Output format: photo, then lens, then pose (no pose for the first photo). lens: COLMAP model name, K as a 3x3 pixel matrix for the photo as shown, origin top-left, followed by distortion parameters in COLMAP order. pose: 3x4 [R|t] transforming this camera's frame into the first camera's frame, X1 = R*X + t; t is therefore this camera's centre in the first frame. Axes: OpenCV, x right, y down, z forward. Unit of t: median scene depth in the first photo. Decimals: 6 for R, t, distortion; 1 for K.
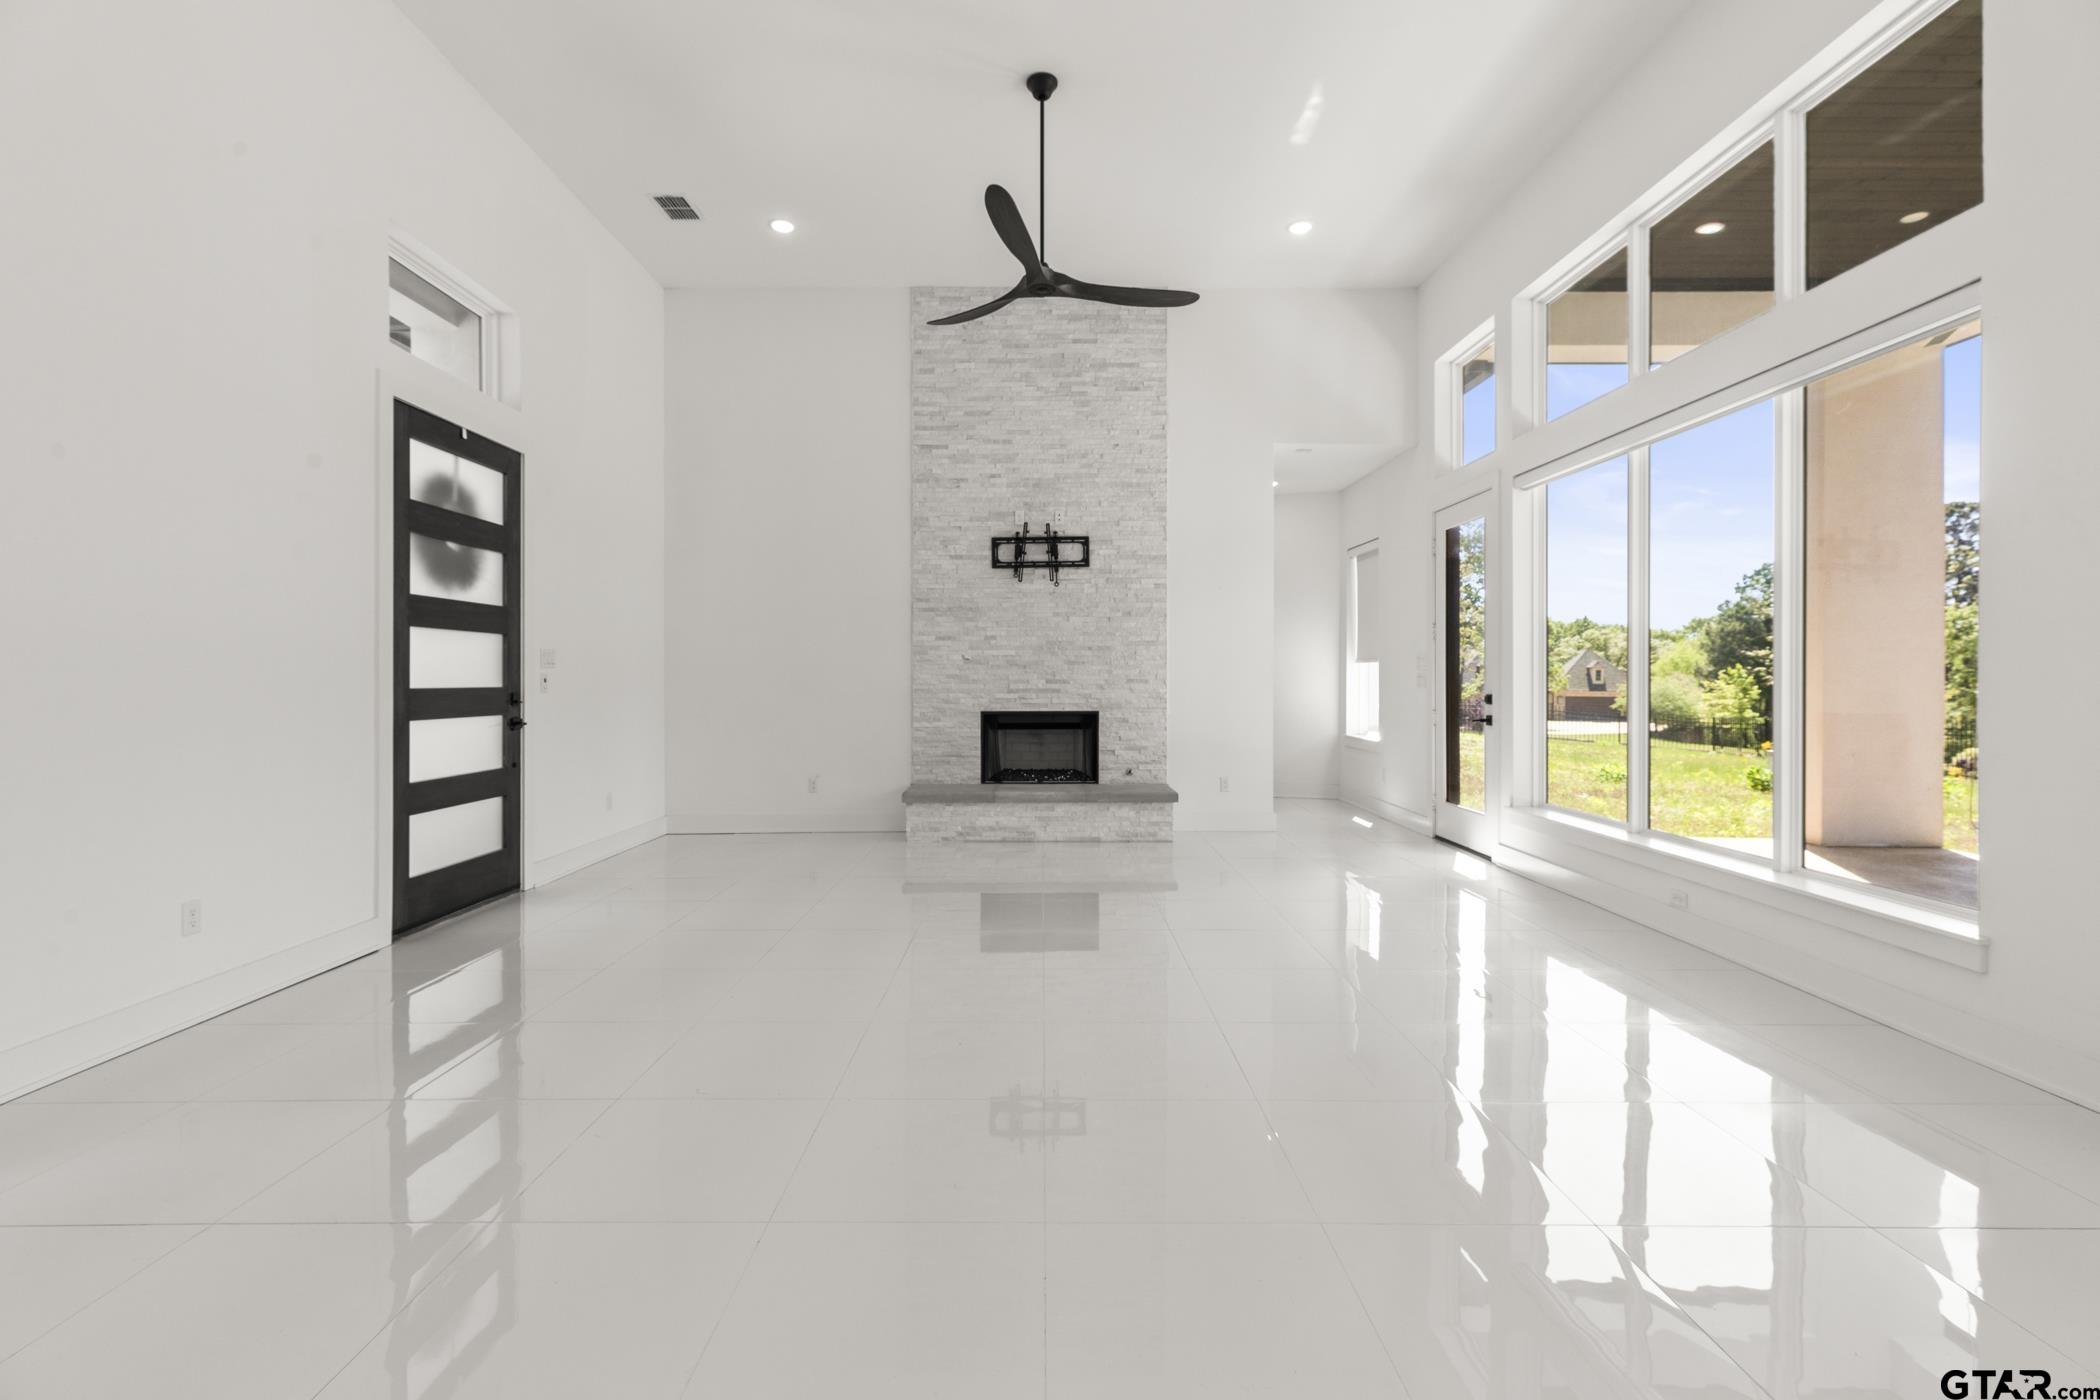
lens RADIAL K [[939.7, 0, 1061.7], [0, 939.7, 687.2], [0, 0, 1]] dist [0.004067, -0.000067]
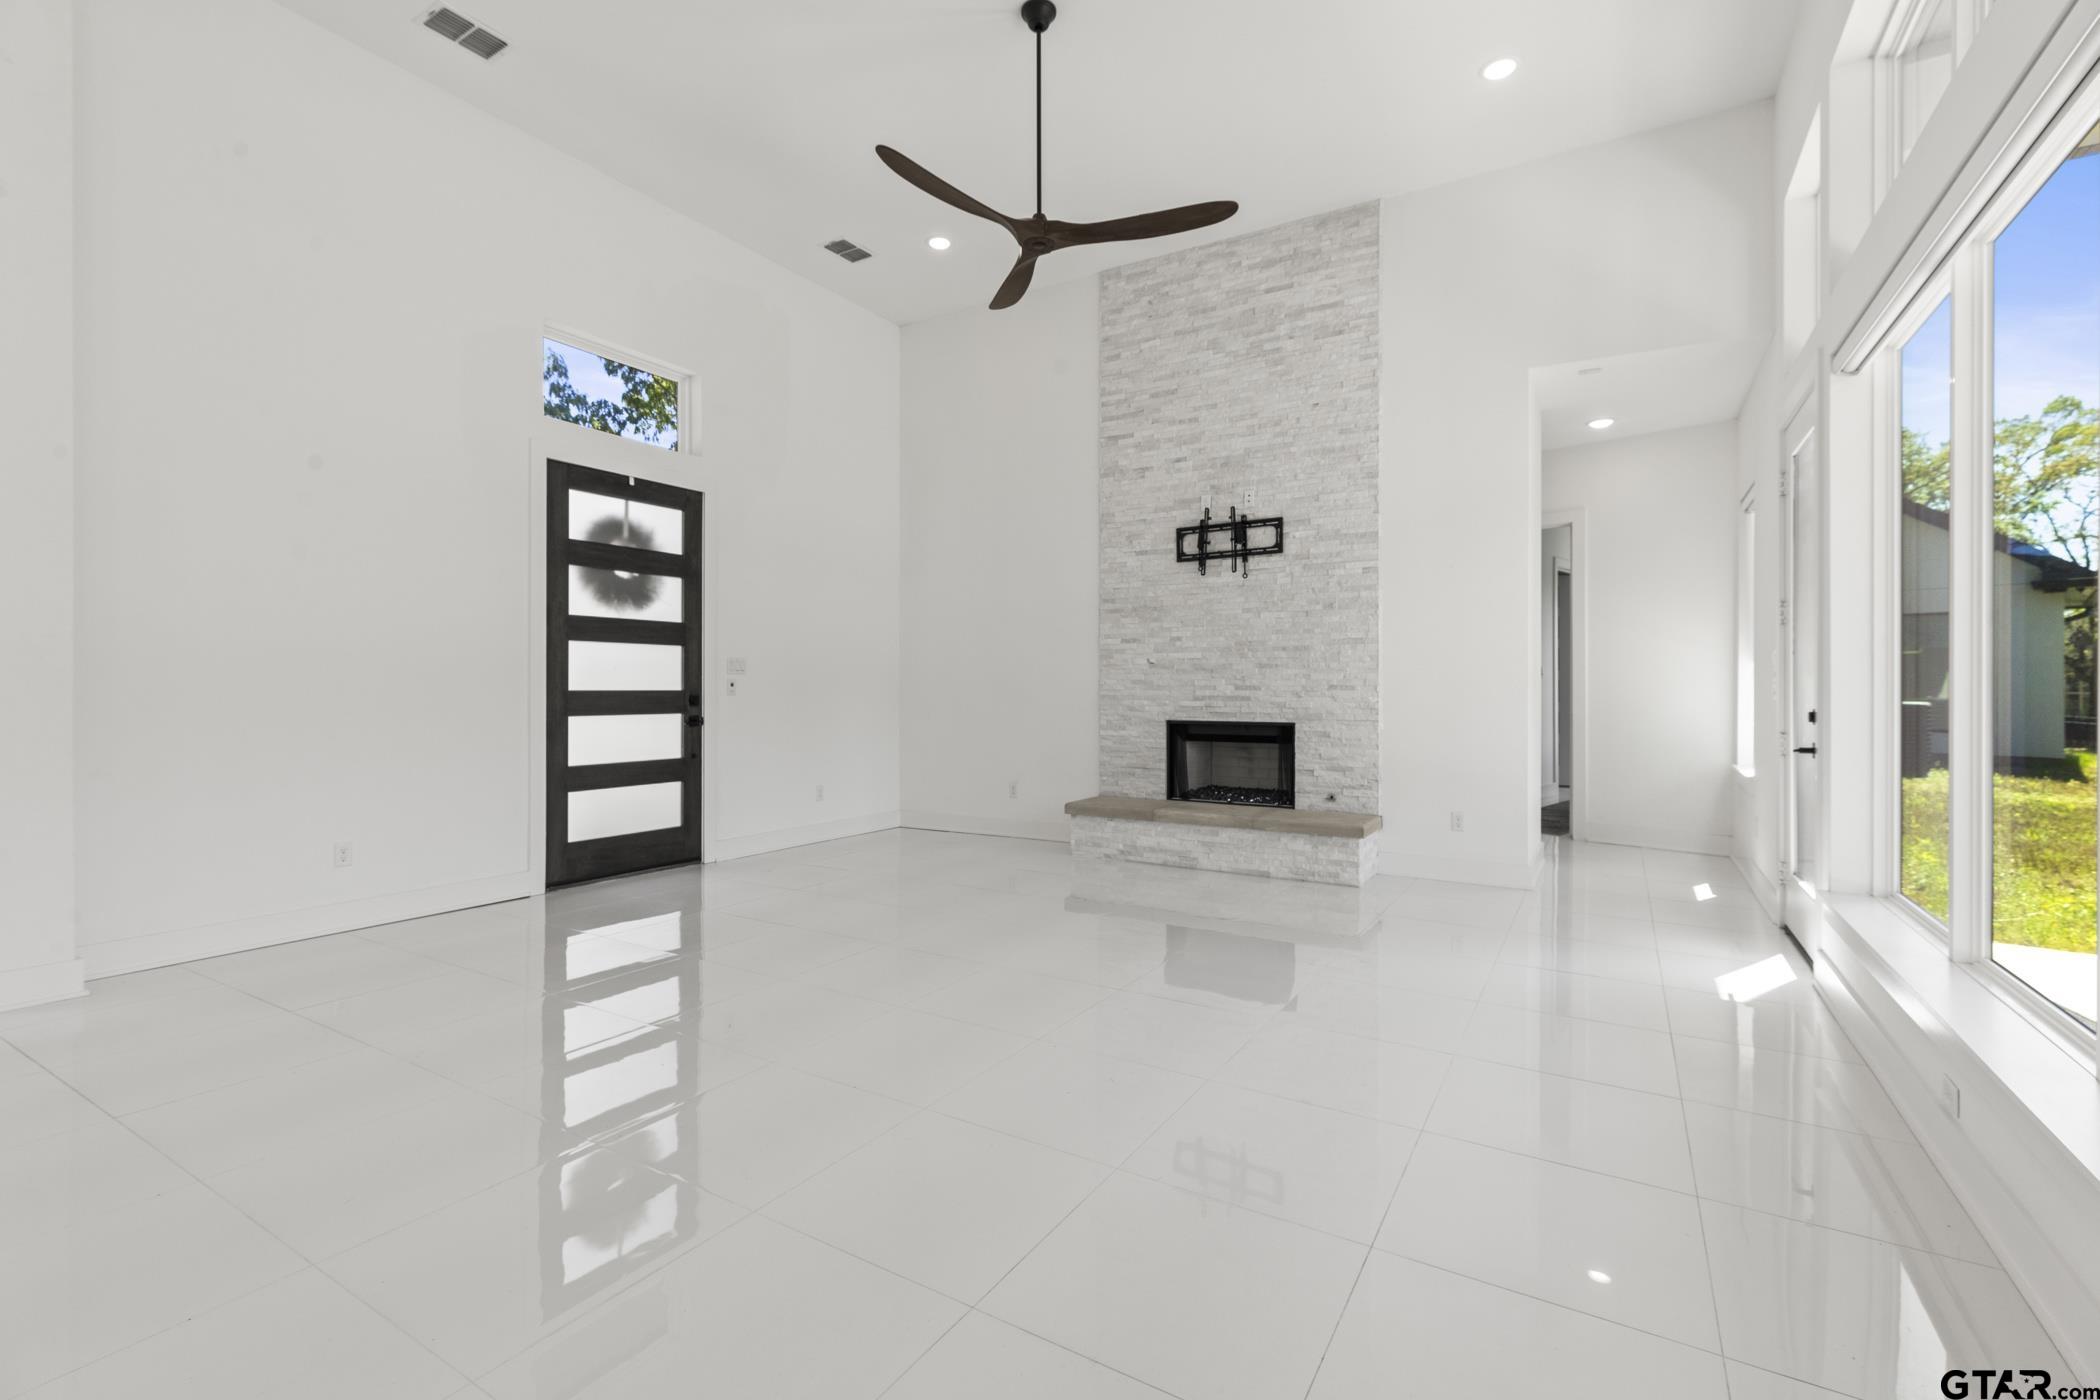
lens RADIAL K [[939.7, 0, 1055.1], [0, 939.7, 692.3], [0, 0, 1]] dist [0.004067, -0.000067]
pose [[0.847228, 0.005356, -0.531203, 0.308920], [-0.006849, 0.999976, -0.000840, 0.000225], [0.531185, 0.004350, 0.847244, 0.171914]]
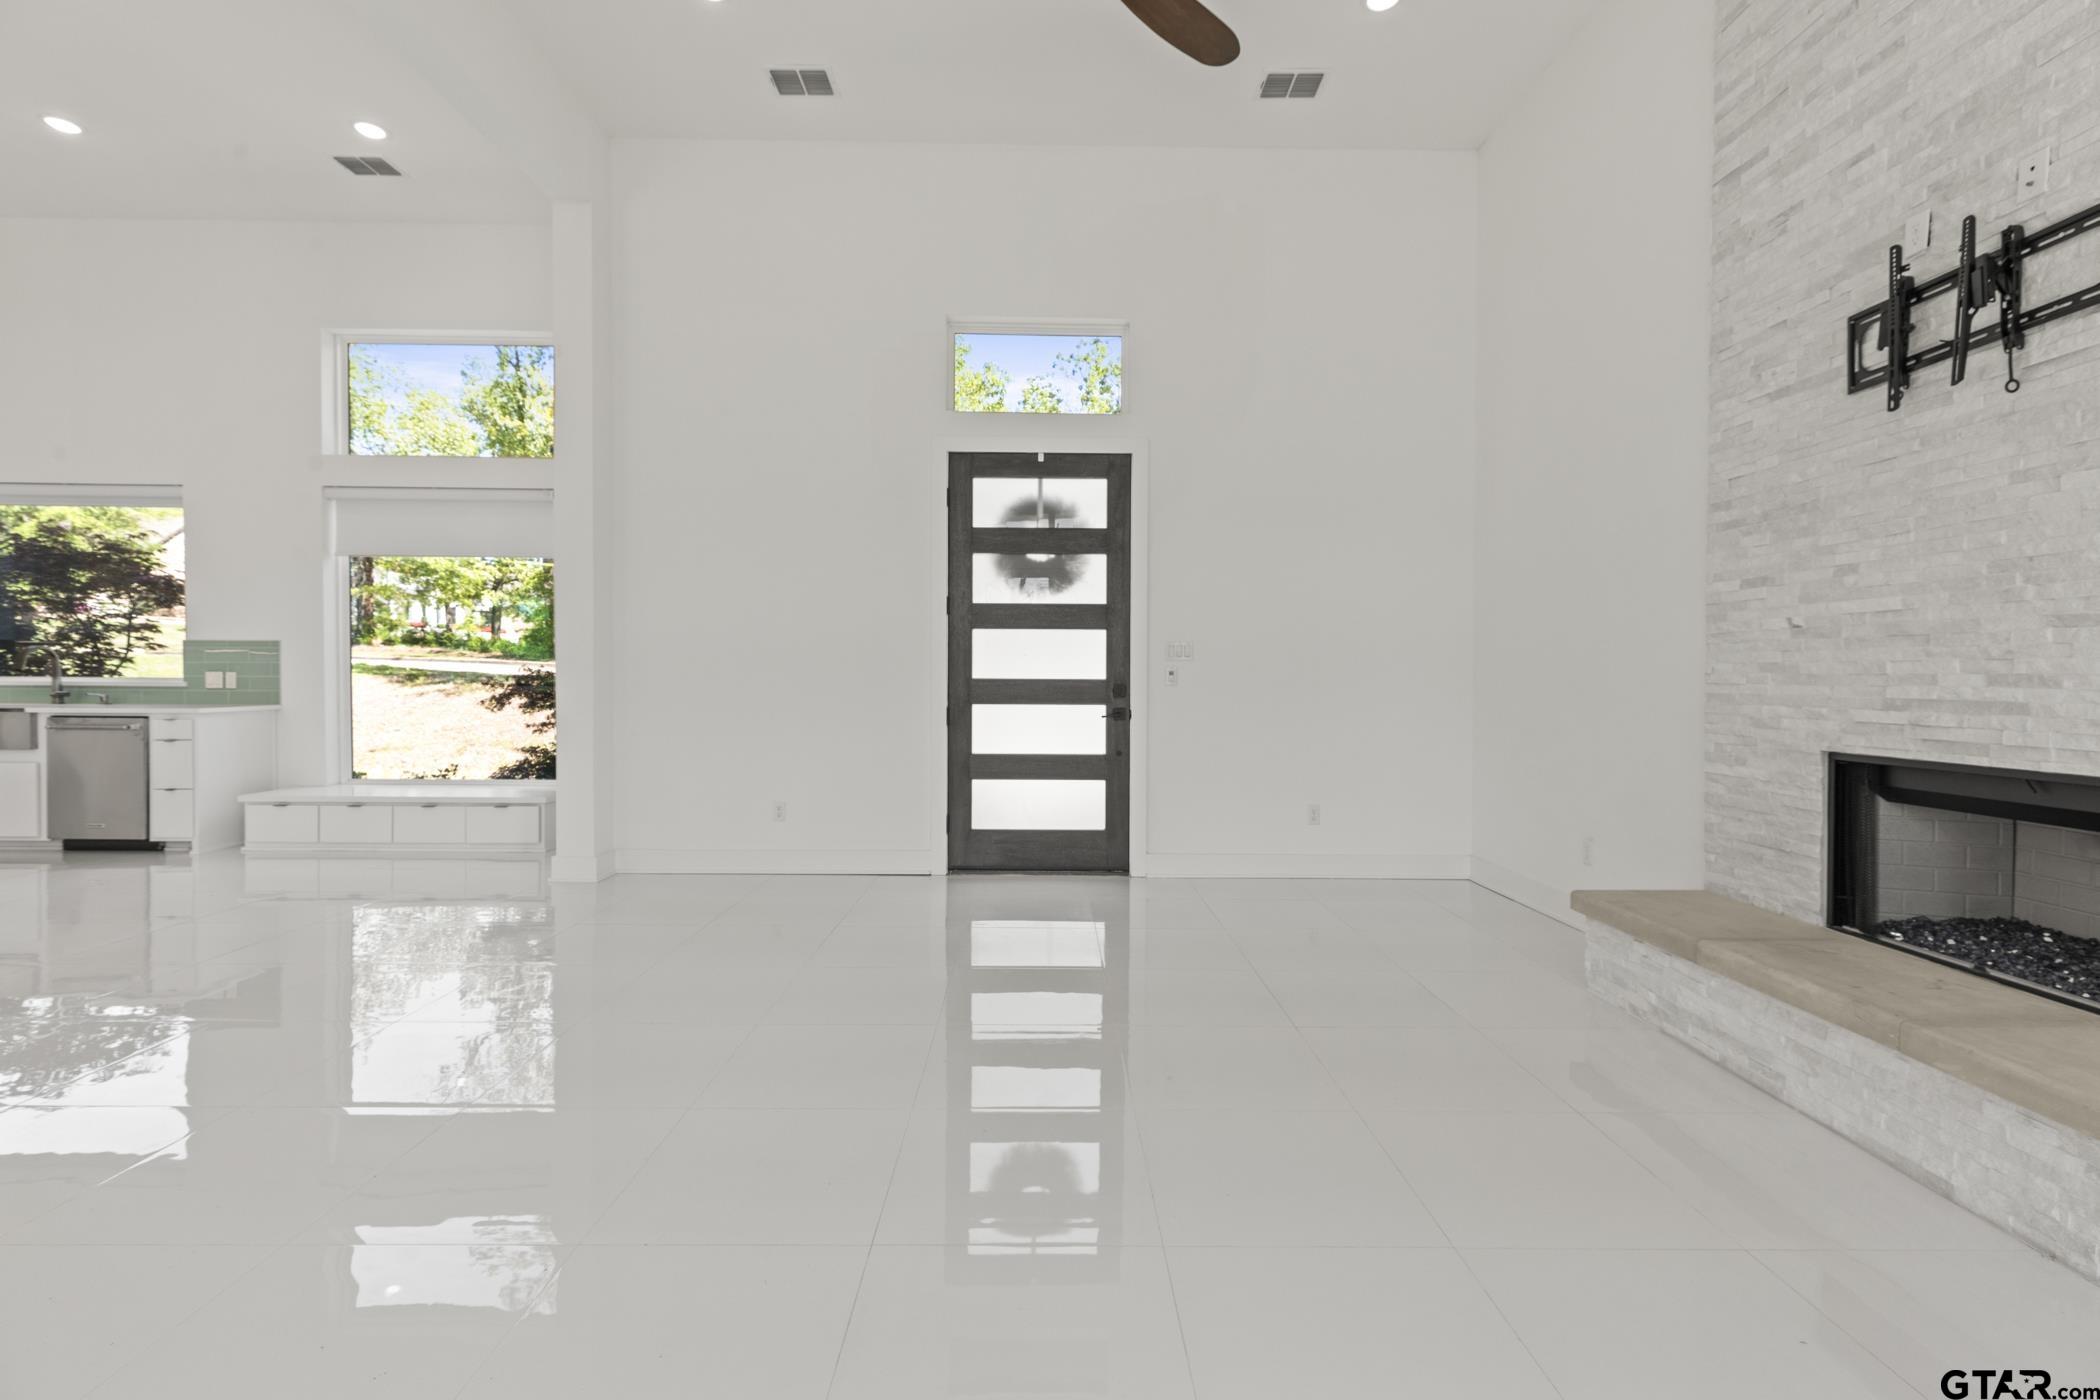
lens RADIAL K [[939.7, 0, 1042.8], [0, 939.7, 689.4], [0, 0, 1]] dist [0.004067, -0.000067]
pose [[-0.019304, 0.016522, -0.999677, 0.335561], [-0.013498, 0.999768, 0.016785, -0.003824], [0.999723, 0.013818, -0.019077, 0.669807]]
